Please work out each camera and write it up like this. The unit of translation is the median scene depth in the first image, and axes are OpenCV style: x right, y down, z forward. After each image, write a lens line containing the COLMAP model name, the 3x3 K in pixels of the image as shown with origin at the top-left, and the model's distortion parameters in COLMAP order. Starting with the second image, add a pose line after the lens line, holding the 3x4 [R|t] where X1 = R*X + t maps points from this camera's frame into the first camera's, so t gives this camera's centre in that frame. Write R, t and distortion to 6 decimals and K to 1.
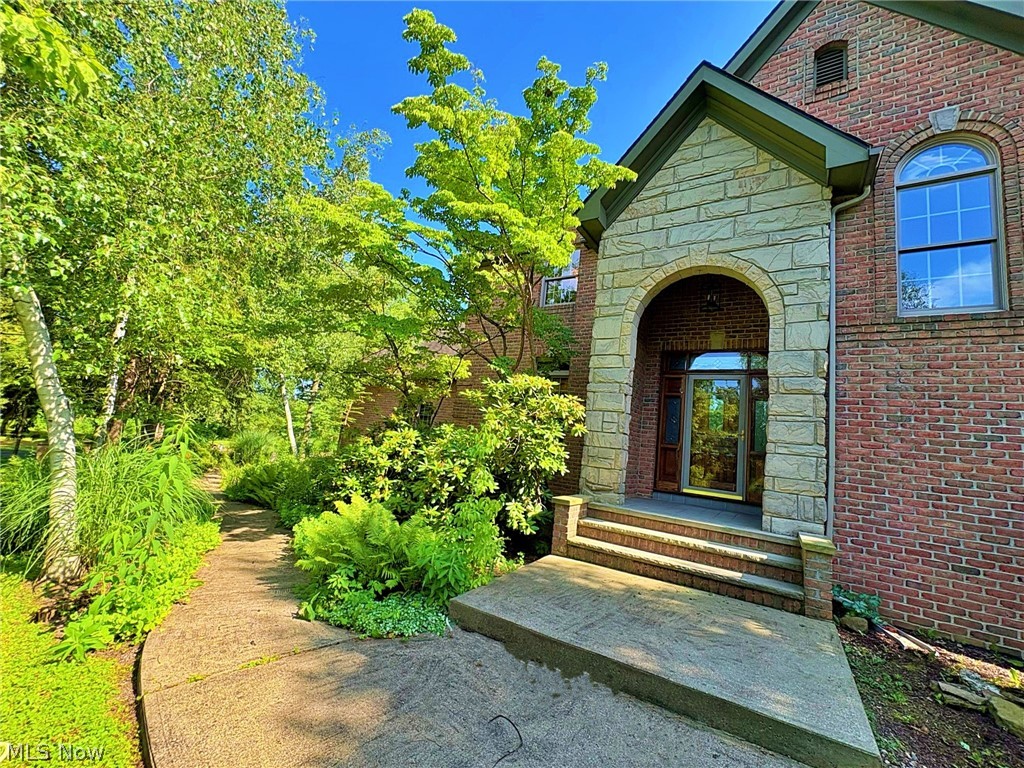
lens RADIAL K [[410.7, 0, 512.0], [0, 410.7, 384.0], [0, 0, 1]] dist [0.000243, 0.000012]
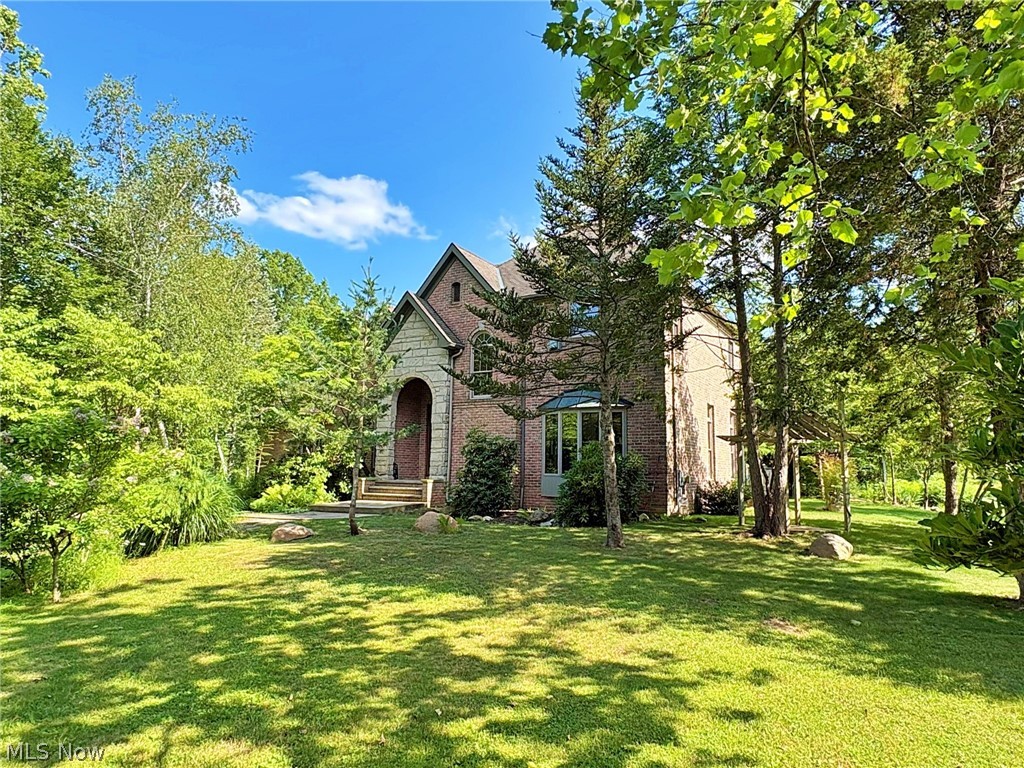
lens RADIAL K [[602.0, 0, 512.0], [0, 602.0, 384.0], [0, 0, 1]] dist [-0.000847, -0.000068]
pose [[0.995161, -0.089483, 0.040593, 0.906260], [0.089058, 0.995952, 0.012166, -0.243950], [-0.041517, -0.008492, 0.999102, -2.589288]]
